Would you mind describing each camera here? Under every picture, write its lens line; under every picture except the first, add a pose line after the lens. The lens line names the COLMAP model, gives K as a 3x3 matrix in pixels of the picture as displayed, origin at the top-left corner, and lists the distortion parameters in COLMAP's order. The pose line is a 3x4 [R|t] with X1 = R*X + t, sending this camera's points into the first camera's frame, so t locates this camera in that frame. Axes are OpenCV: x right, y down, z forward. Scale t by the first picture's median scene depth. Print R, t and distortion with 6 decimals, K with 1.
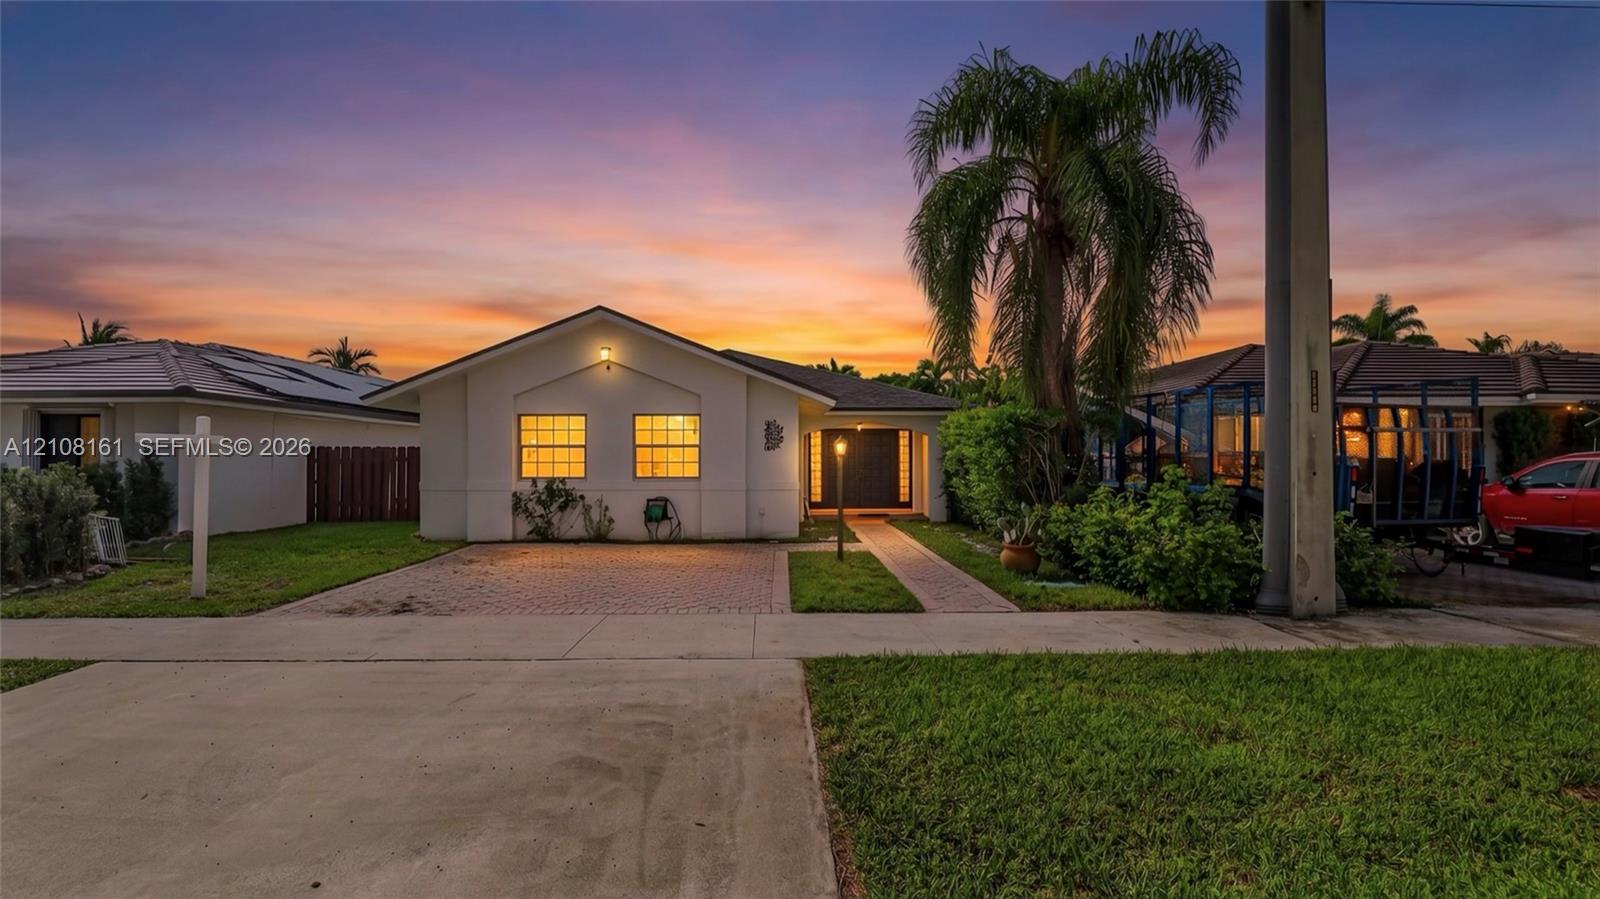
lens RADIAL K [[683.1, 0, 780.4], [0, 683.1, 454.2], [0, 0, 1]] dist [0.005176, 0.000029]
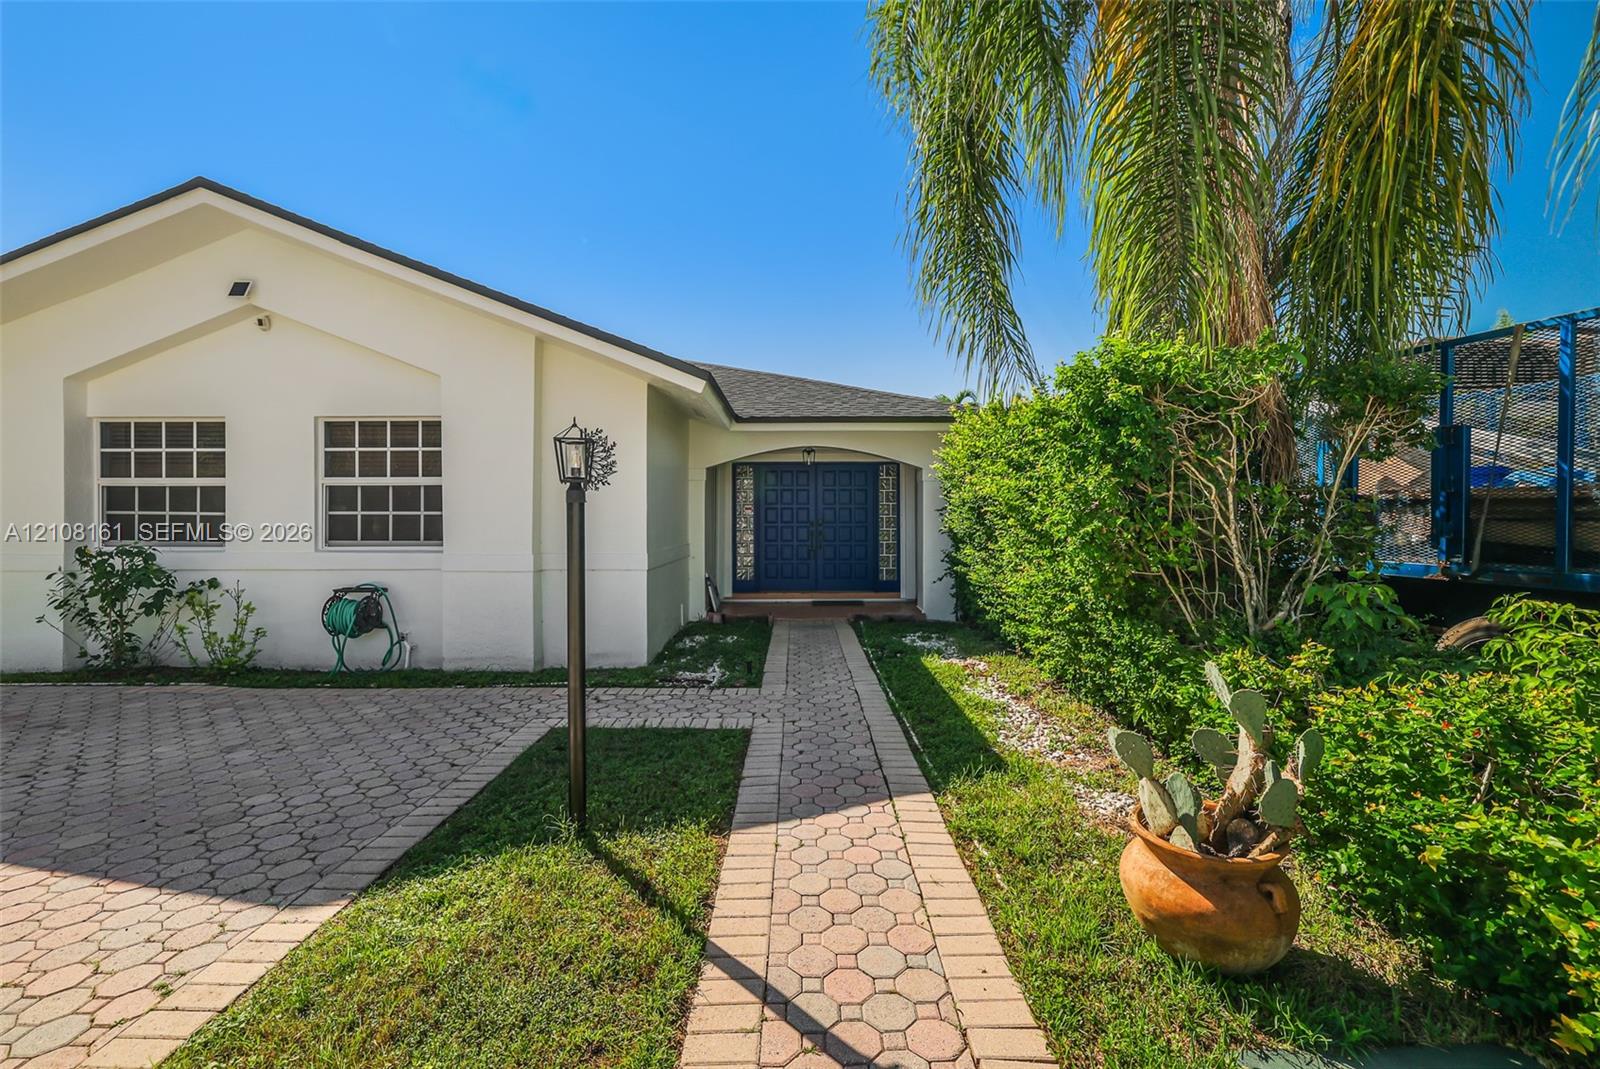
lens RADIAL K [[680.0, 0, 786.0], [0, 680.0, 522.2], [0, 0, 1]] dist [0.001907, 0.000051]
pose [[0.999657, 0.000008, -0.026198, 0.217907], [0.000337, 0.999913, 0.013179, 0.017346], [0.026195, -0.013184, 0.999570, 0.798569]]
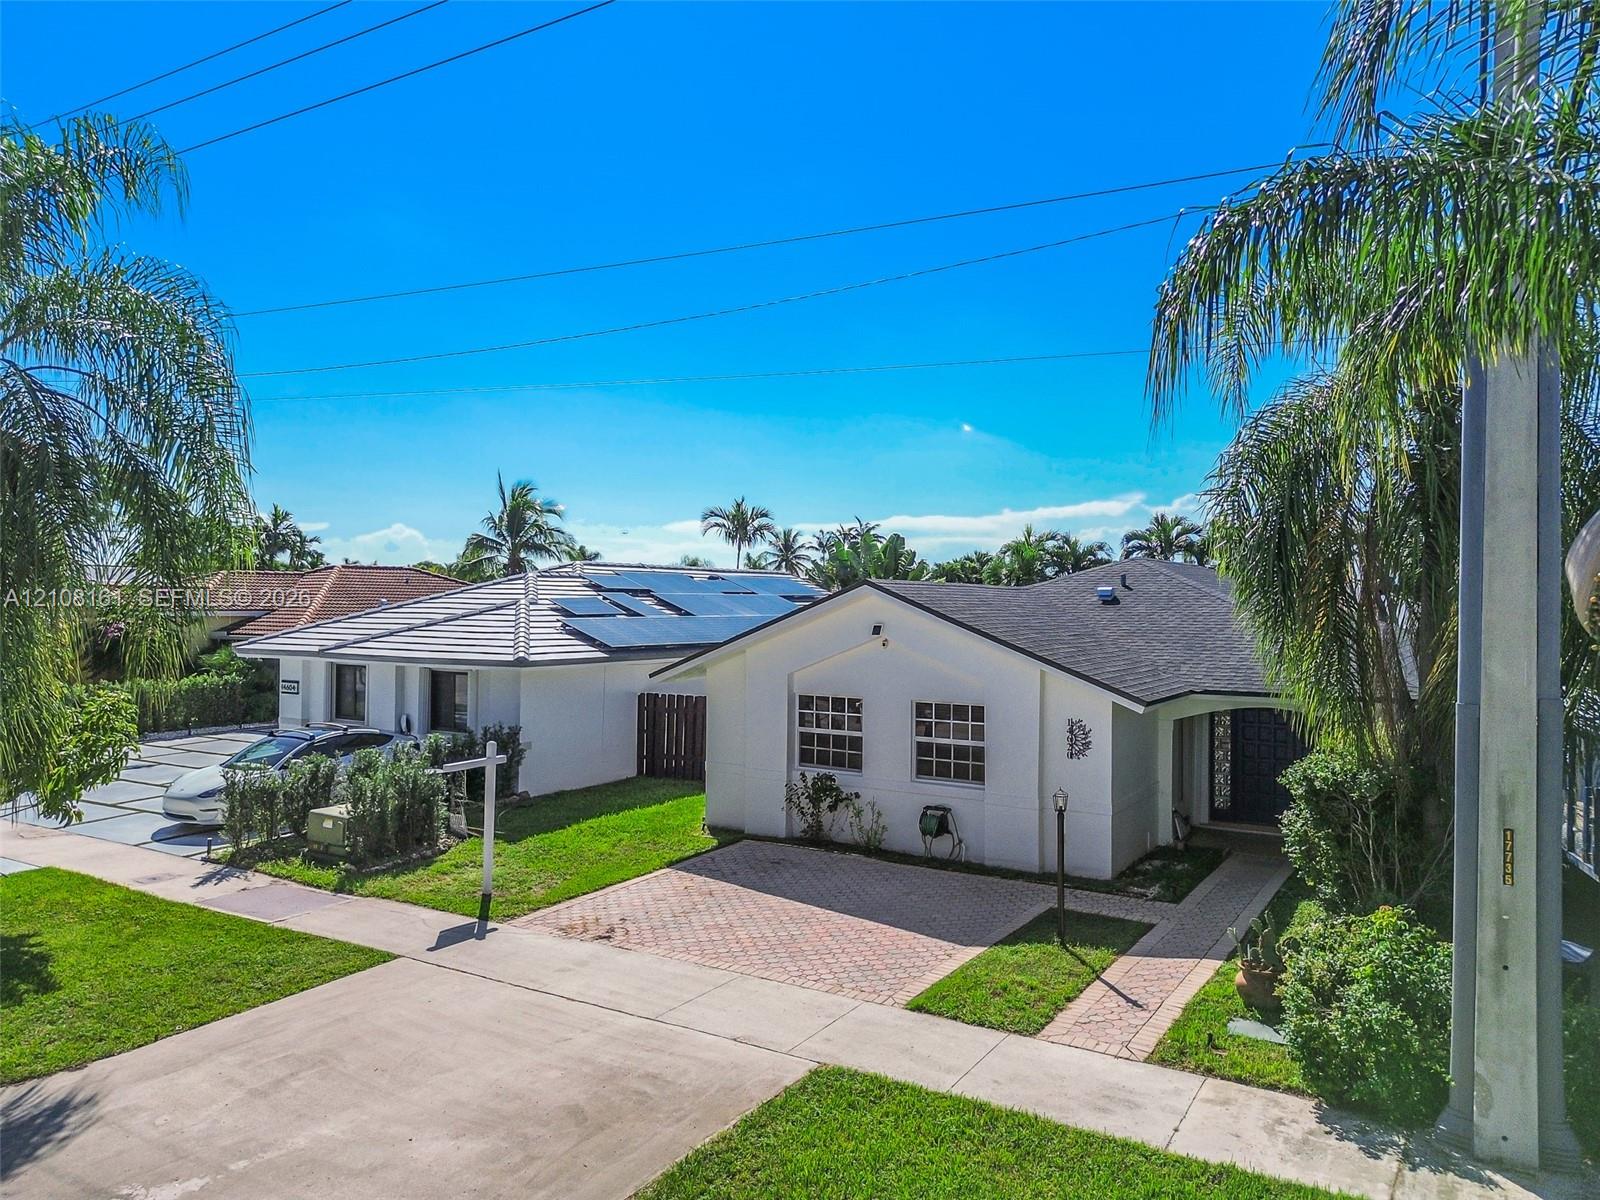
lens RADIAL K [[1148.3, 0, 792.0], [0, 1148.3, 585.7], [0, 0, 1]] dist [0.049369, -0.029644]
pose [[0.839732, 0.001565, -0.542999, 0.650395], [-0.003225, 0.999993, -0.002105, -0.303269], [0.542992, 0.003519, 0.839731, -0.385213]]
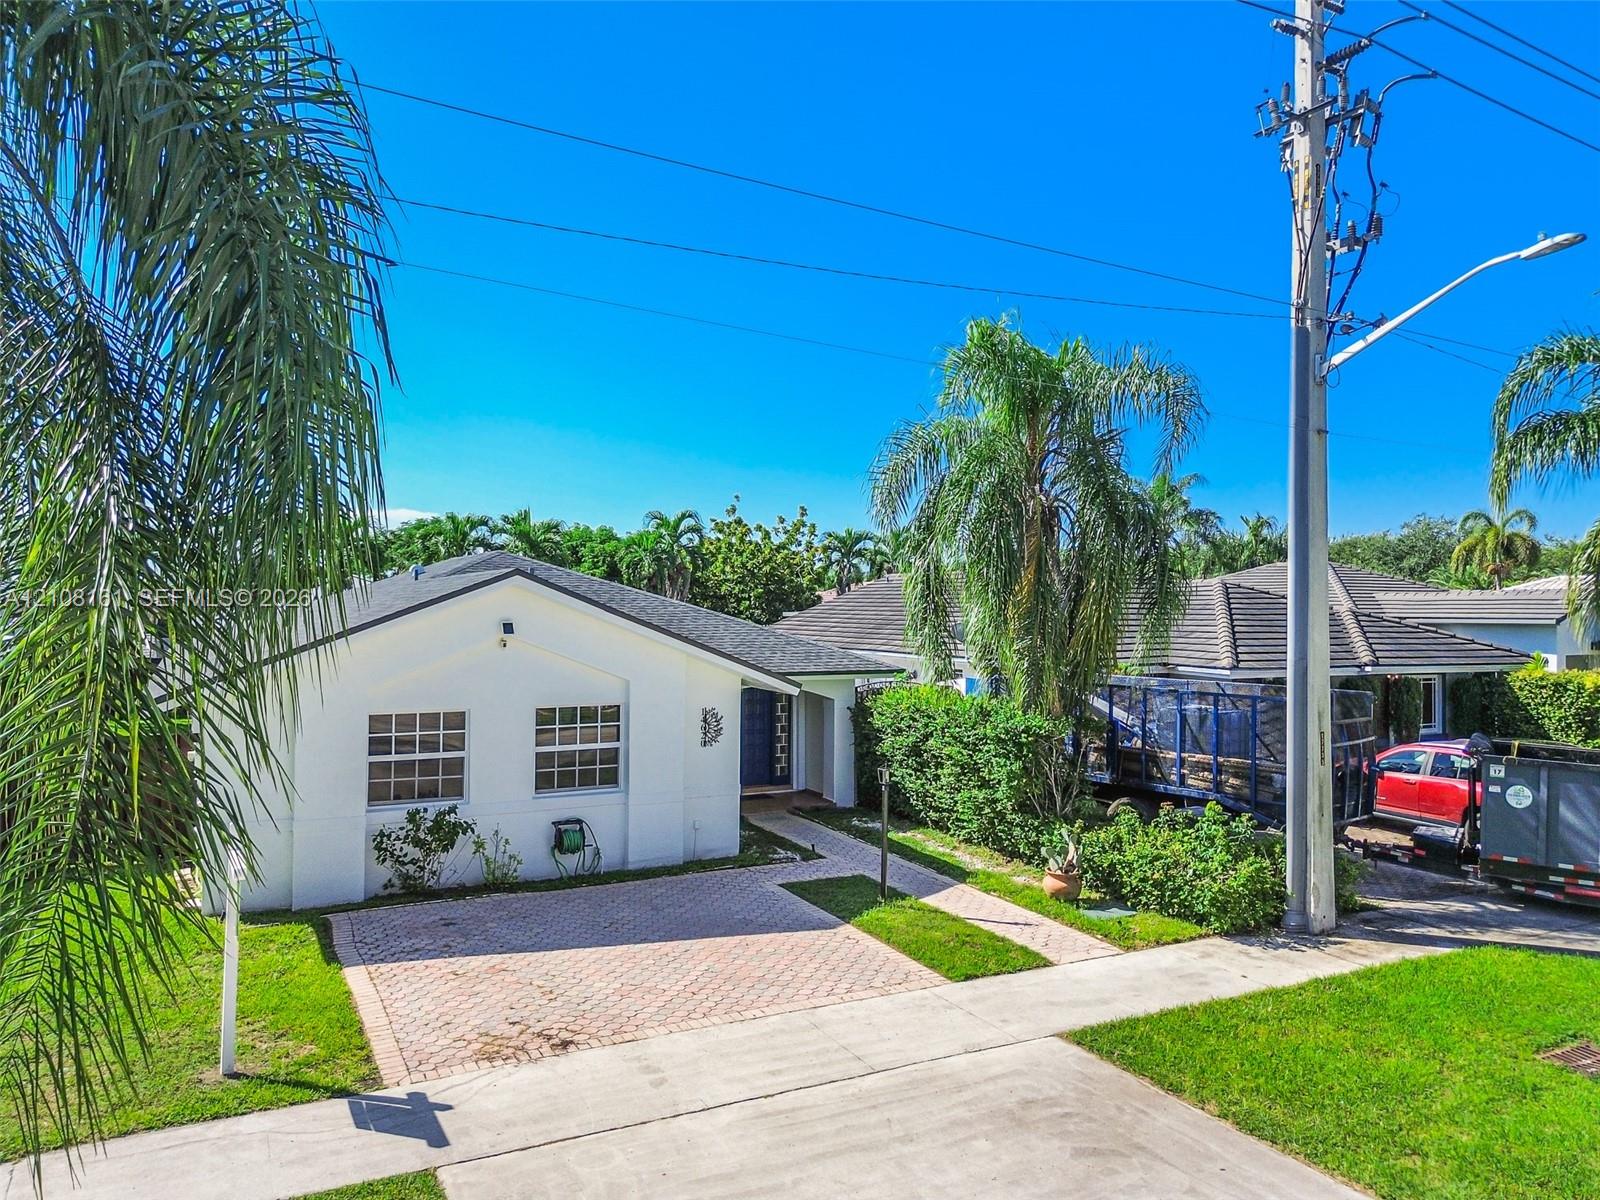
lens RADIAL K [[1148.3, 0, 790.6], [0, 1148.3, 595.9], [0, 0, 1]] dist [0.049369, -0.029644]
pose [[0.895602, 0.008805, 0.444768, -0.812491], [-0.011759, 0.999923, 0.003882, -0.290776], [-0.444700, -0.008707, 0.895637, -0.357155]]
